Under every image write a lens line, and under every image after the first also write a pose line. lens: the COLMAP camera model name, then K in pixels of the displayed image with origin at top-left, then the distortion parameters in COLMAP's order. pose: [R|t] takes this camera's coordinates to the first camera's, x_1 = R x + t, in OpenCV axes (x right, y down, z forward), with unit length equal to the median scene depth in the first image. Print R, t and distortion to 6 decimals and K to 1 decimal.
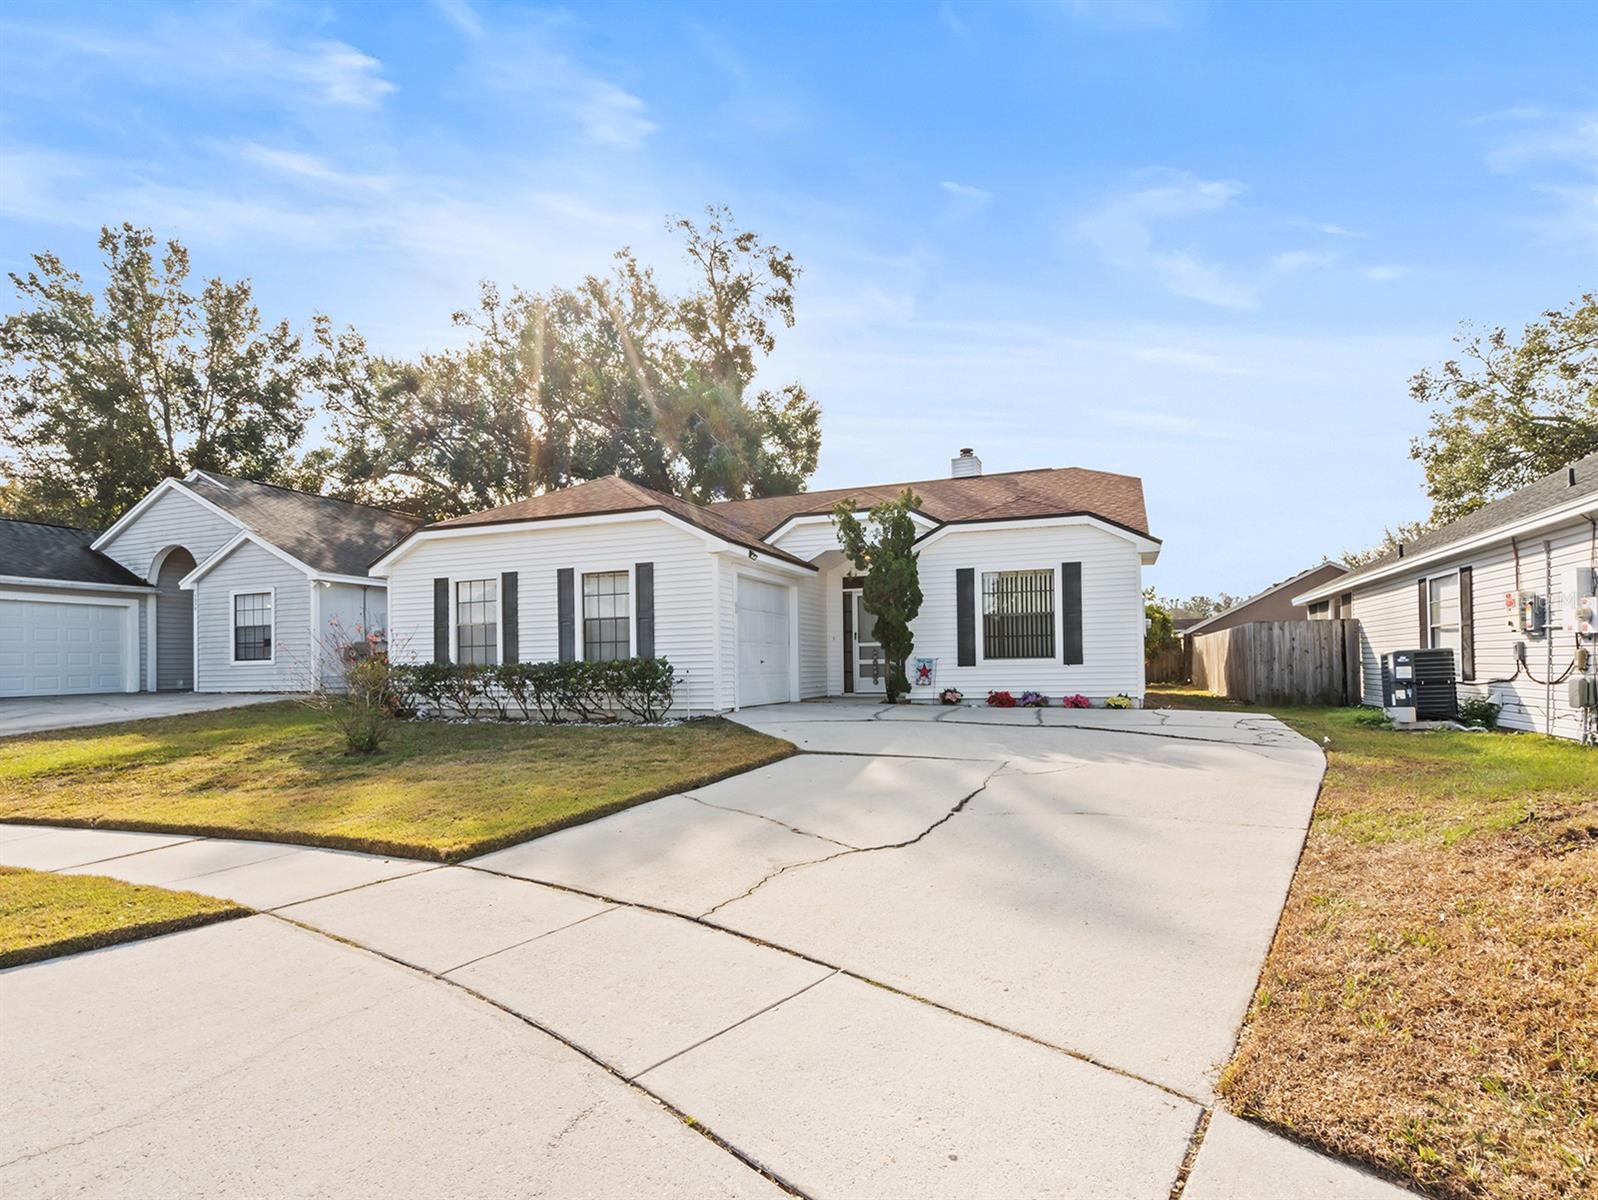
lens RADIAL K [[828.2, 0, 799.5], [0, 828.2, 651.0], [0, 0, 1]] dist [-0.001760, 0.000679]
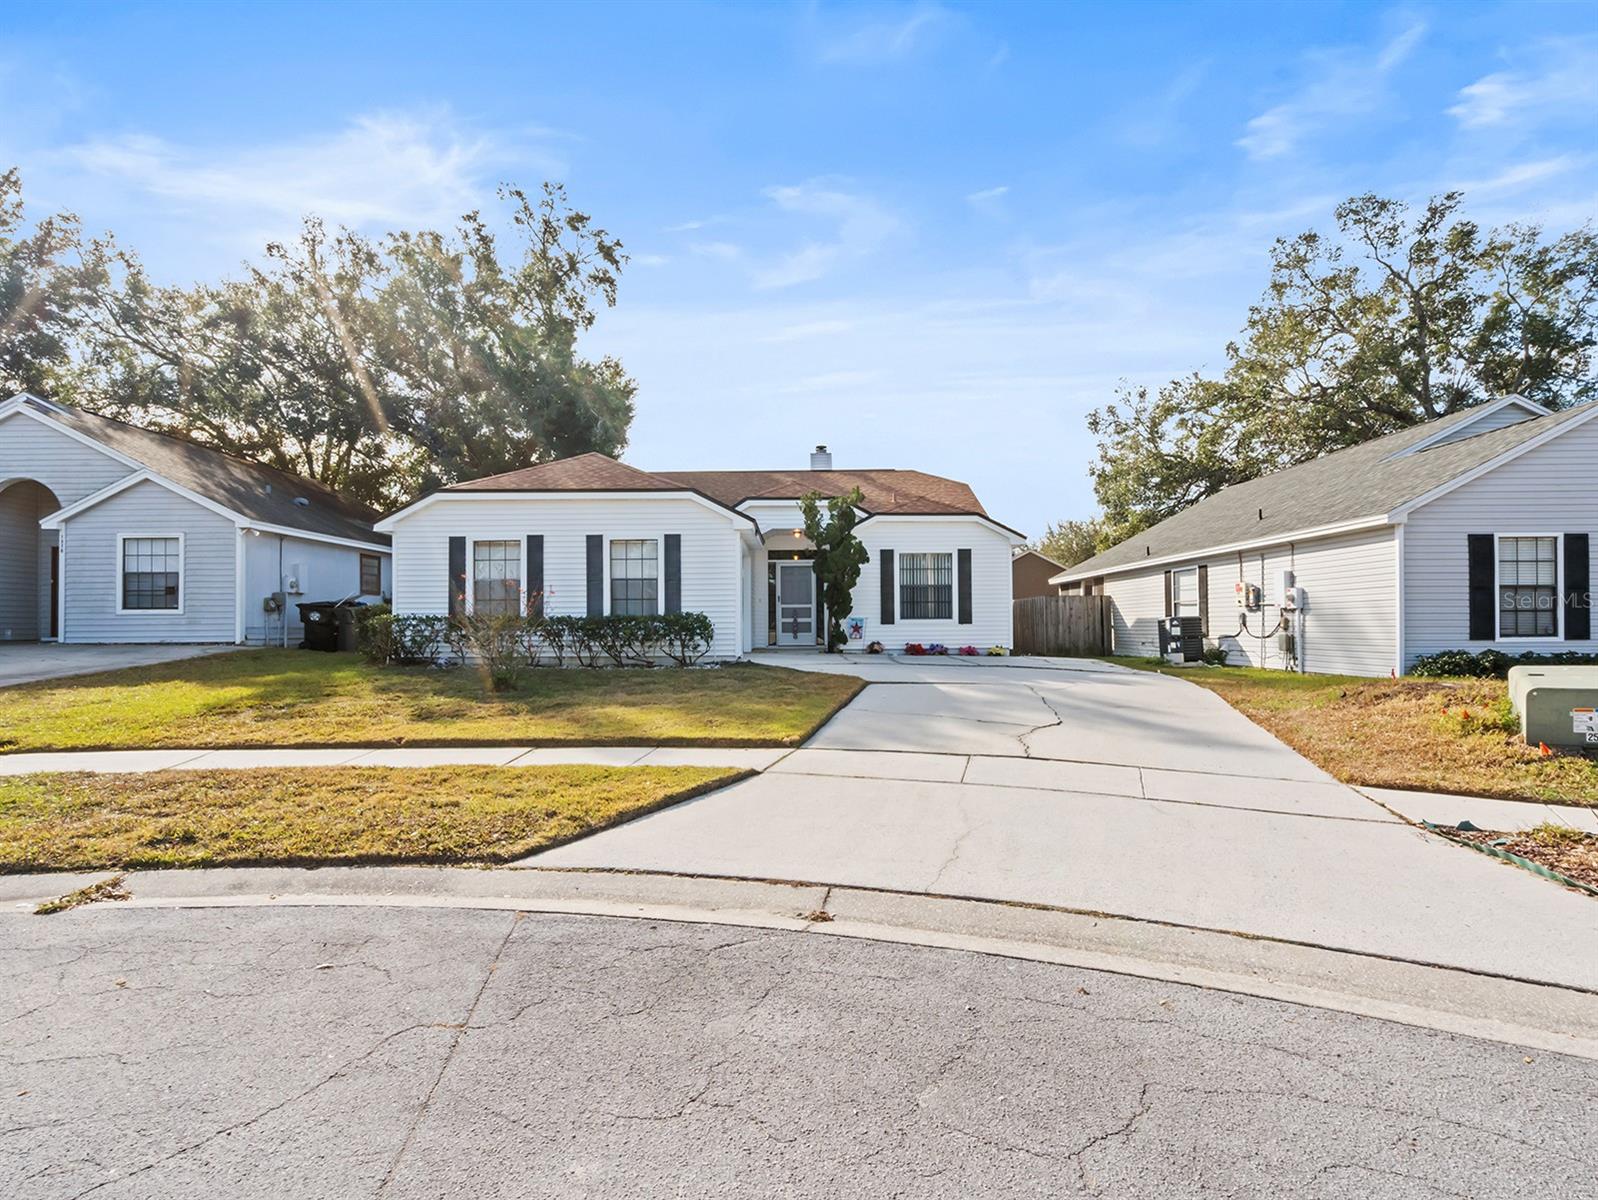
lens RADIAL K [[829.5, 0, 777.7], [0, 829.5, 599.5], [0, 0, 1]] dist [0.000025, 0.001668]
pose [[0.936489, 0.023926, 0.349880, -0.419178], [-0.017690, 0.999623, -0.021009, 0.009811], [-0.350251, 0.013486, 0.936559, -0.166053]]
